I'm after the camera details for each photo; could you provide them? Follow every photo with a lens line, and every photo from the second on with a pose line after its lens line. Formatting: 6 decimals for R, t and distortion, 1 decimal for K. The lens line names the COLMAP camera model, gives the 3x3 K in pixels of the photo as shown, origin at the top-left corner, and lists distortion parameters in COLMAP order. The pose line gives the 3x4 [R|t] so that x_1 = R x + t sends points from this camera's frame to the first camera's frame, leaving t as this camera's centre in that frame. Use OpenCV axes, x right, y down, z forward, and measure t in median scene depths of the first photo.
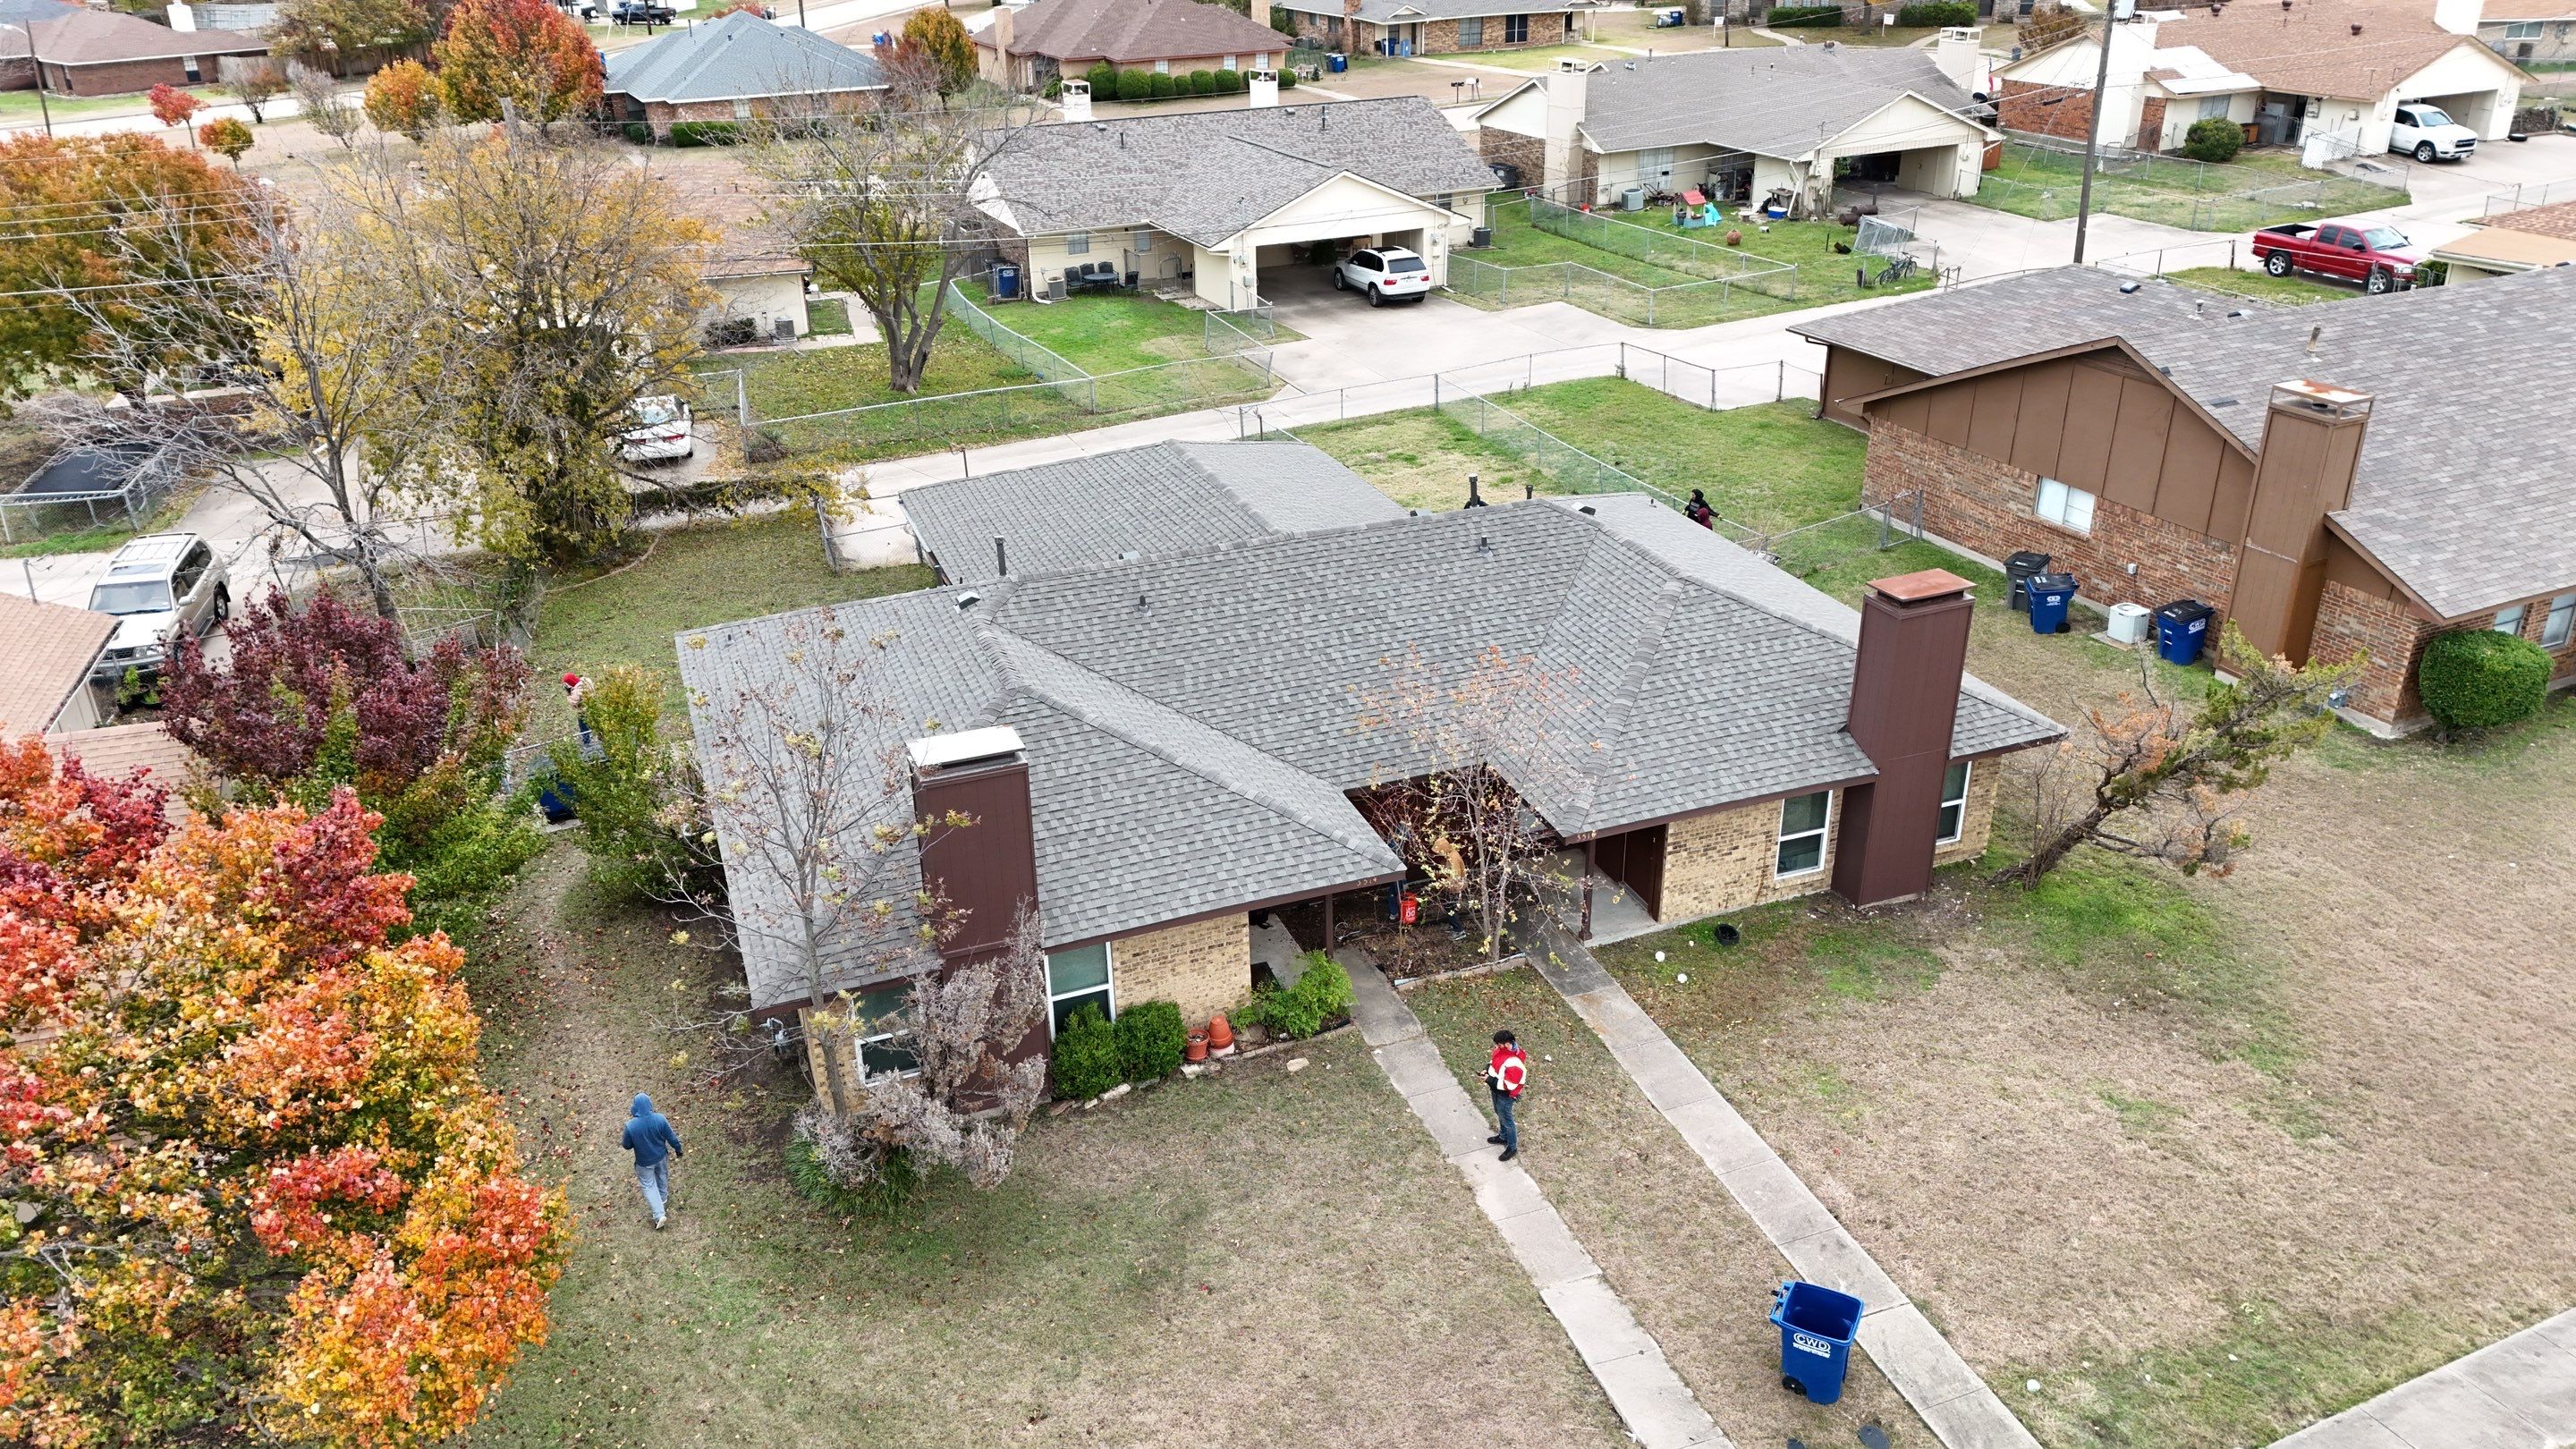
lens RADIAL K [[1865.0, 0, 1282.5], [0, 1865.0, 724.7], [0, 0, 1]] dist [0.063061, -0.055167]
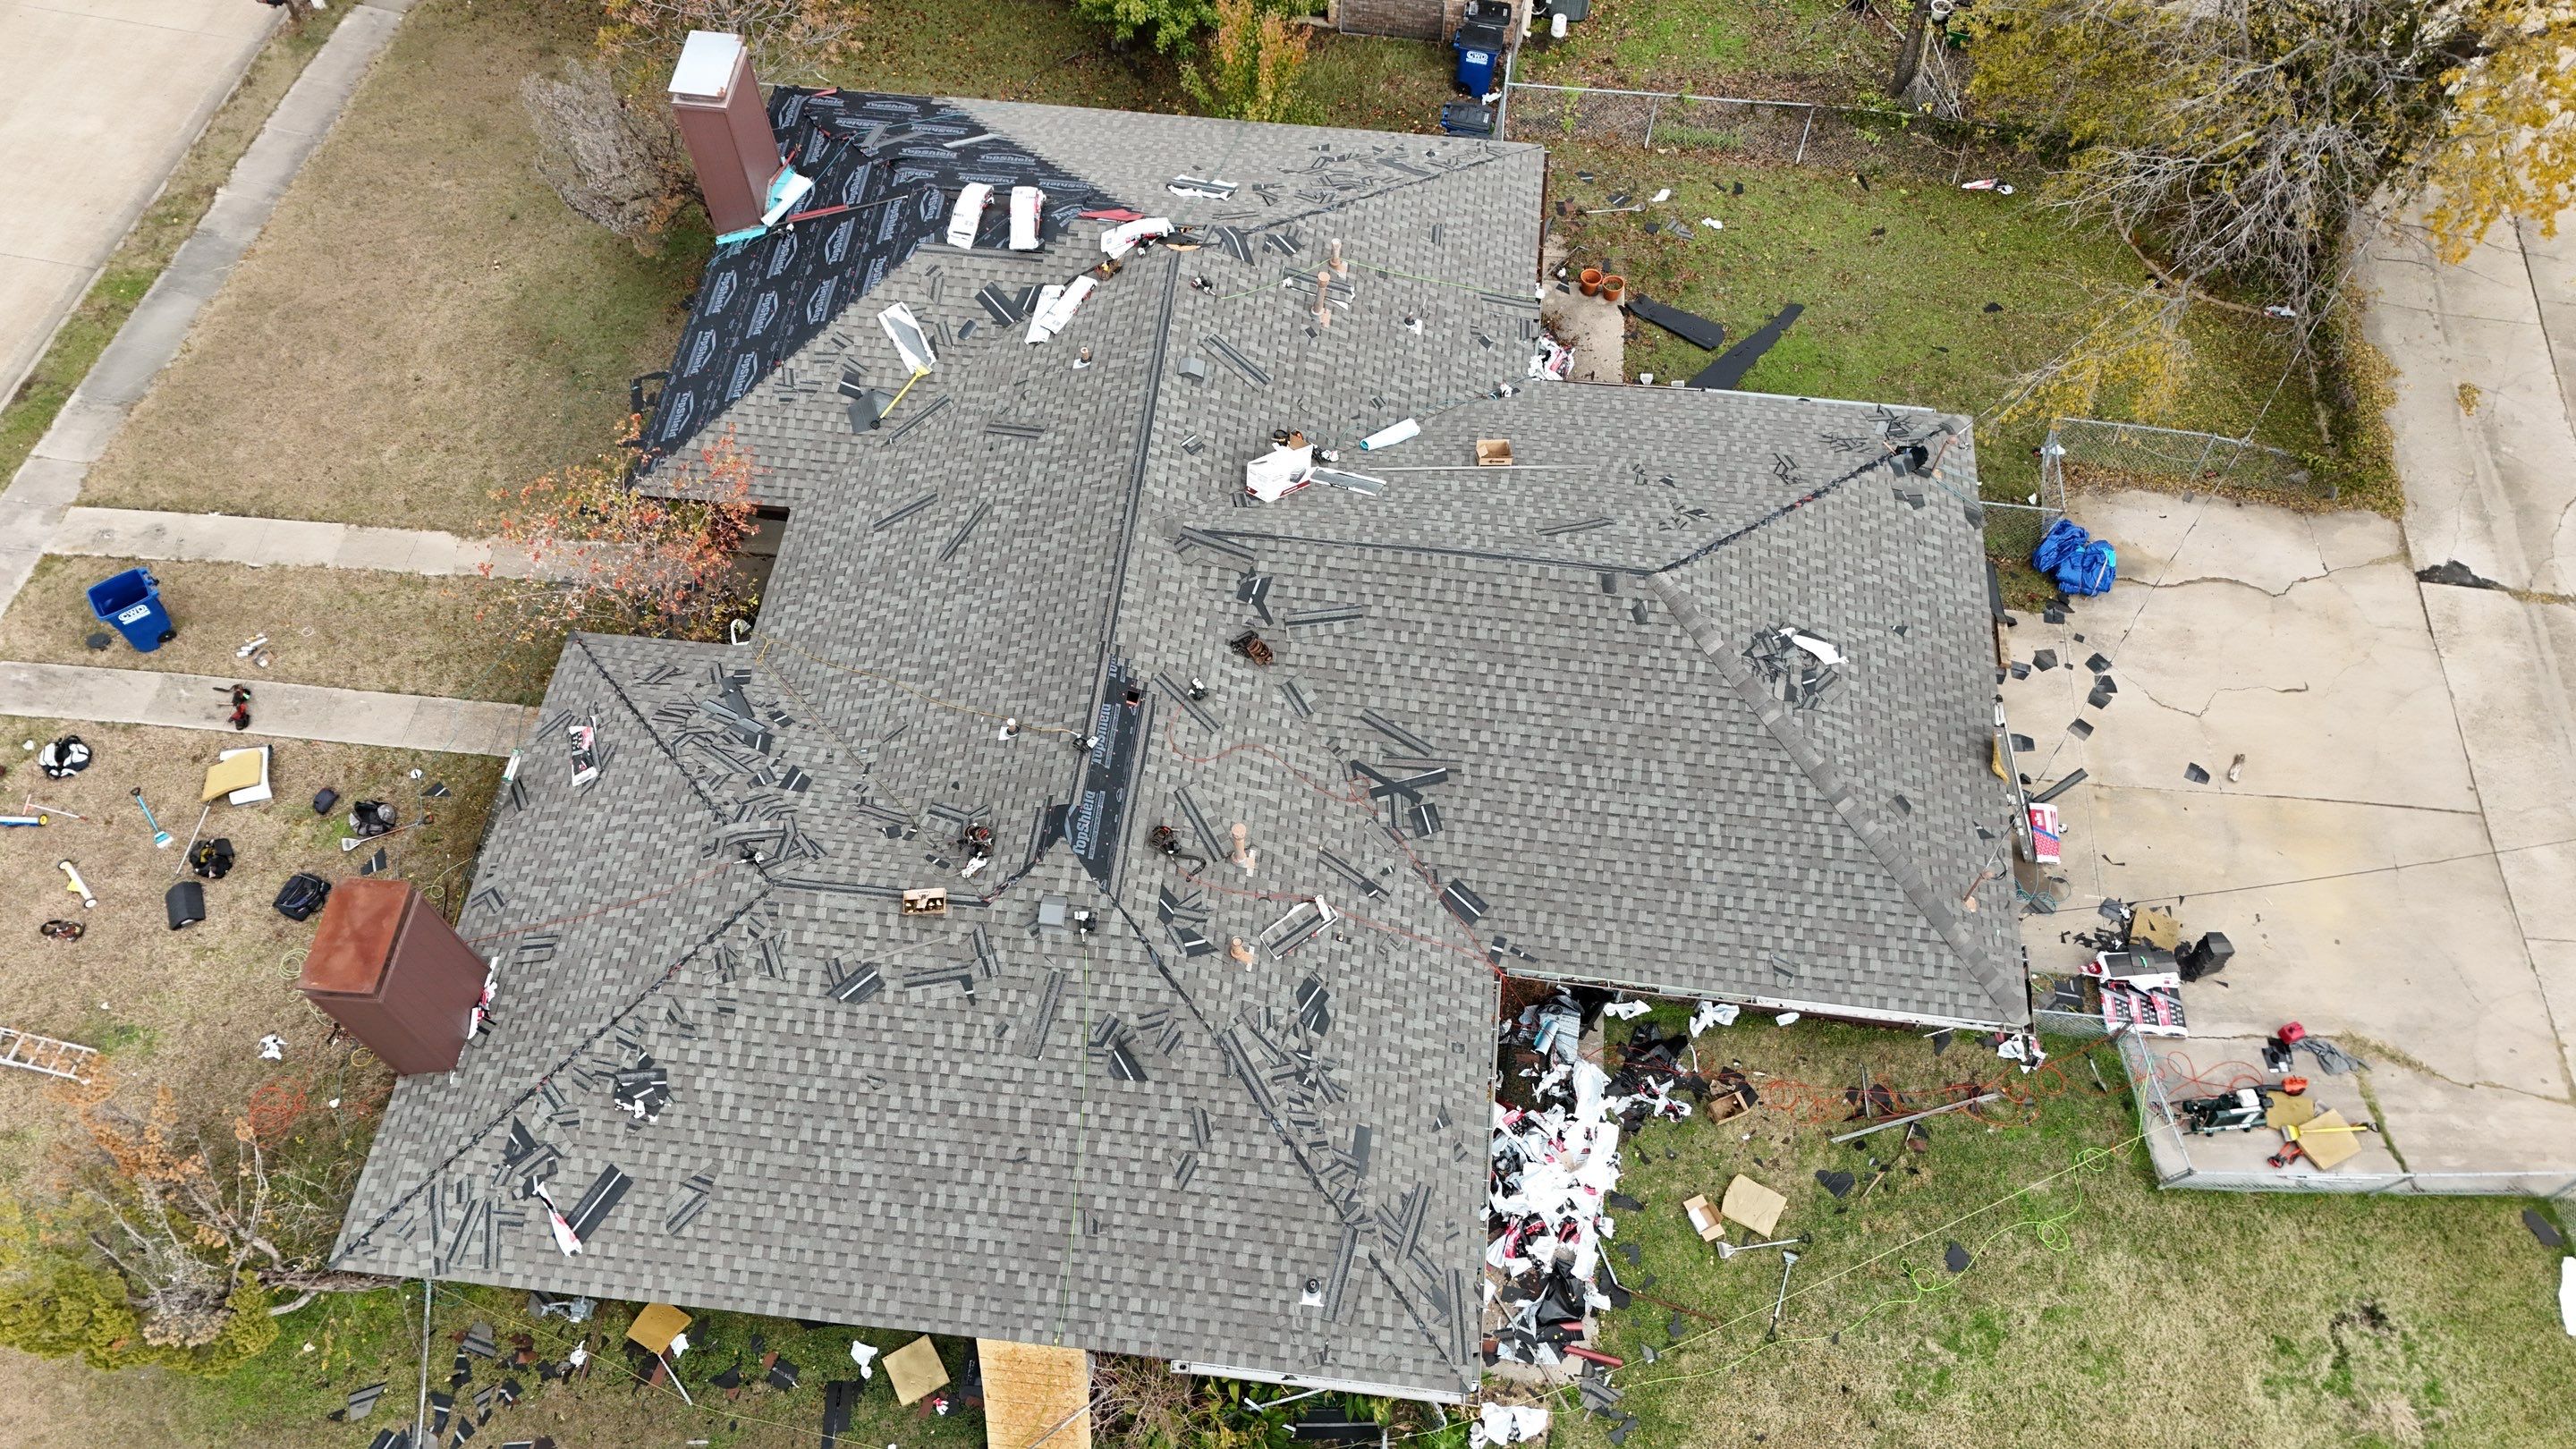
lens RADIAL K [[1865.0, 0, 1290.7], [0, 1865.0, 736.0], [0, 0, 1]] dist [0.063061, -0.055167]
pose [[-0.451232, 0.774124, -0.443984, 0.428590], [-0.377830, 0.285000, 0.880920, -0.864849], [0.808476, 0.565250, 0.163887, 1.091861]]
